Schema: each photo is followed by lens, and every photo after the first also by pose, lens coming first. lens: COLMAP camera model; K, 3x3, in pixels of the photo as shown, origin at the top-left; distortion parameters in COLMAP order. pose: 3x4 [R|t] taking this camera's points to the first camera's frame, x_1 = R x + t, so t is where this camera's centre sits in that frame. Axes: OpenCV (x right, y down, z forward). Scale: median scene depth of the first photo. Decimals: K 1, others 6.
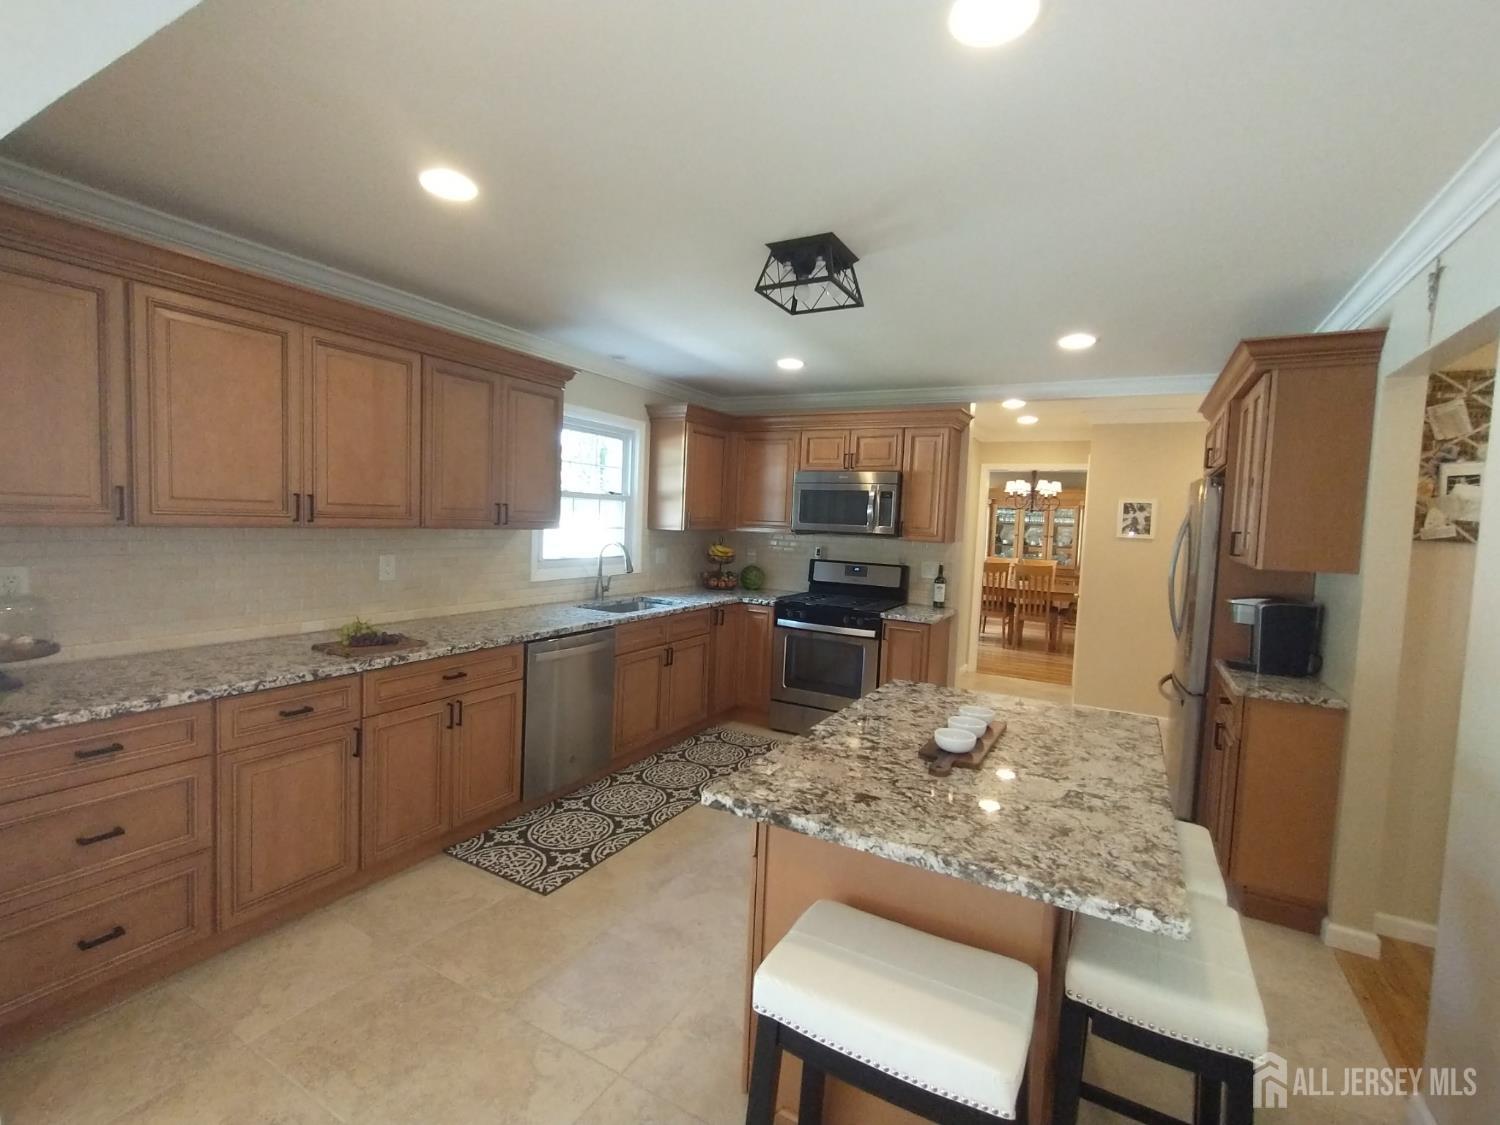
lens RADIAL K [[676.9, 0, 757.5], [0, 676.9, 549.7], [0, 0, 1]] dist [-0.003387, 0.001443]
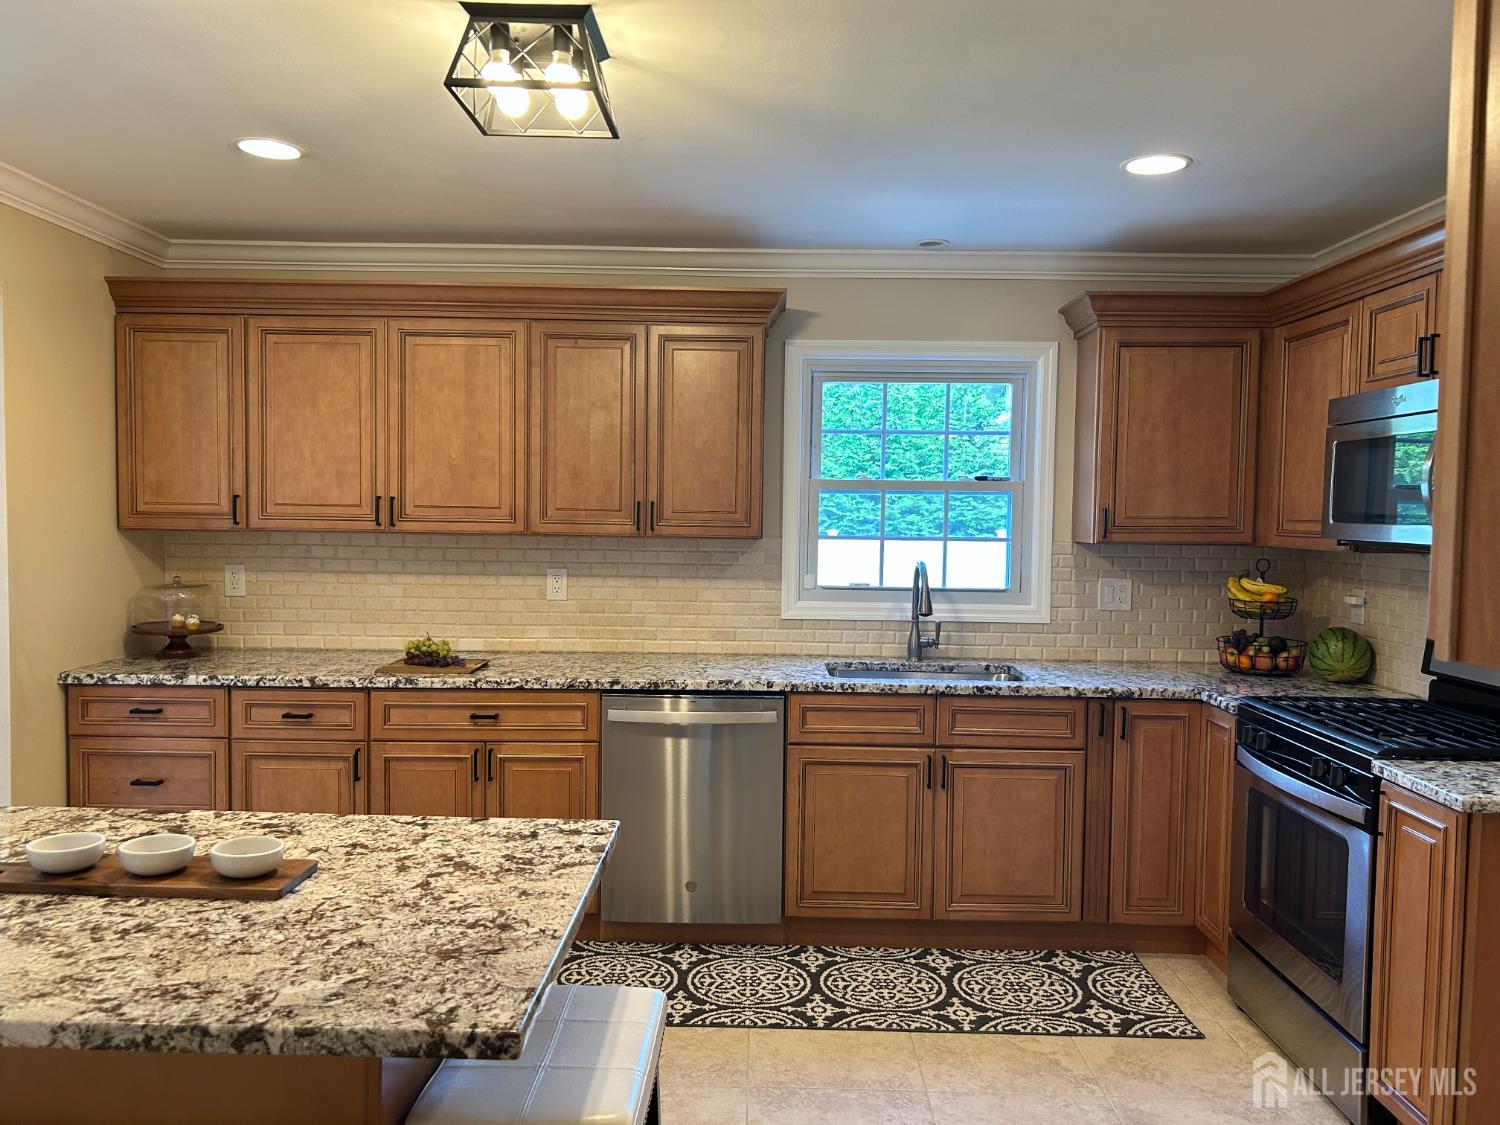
lens RADIAL K [[1141.4, 0, 751.3], [0, 1141.4, 554.3], [0, 0, 1]] dist [0.030472, -0.018705]
pose [[0.471683, -0.000527, -0.881768, 0.984236], [-0.036196, 0.999145, -0.019960, 0.011426], [0.881025, 0.041331, 0.471260, 0.695798]]
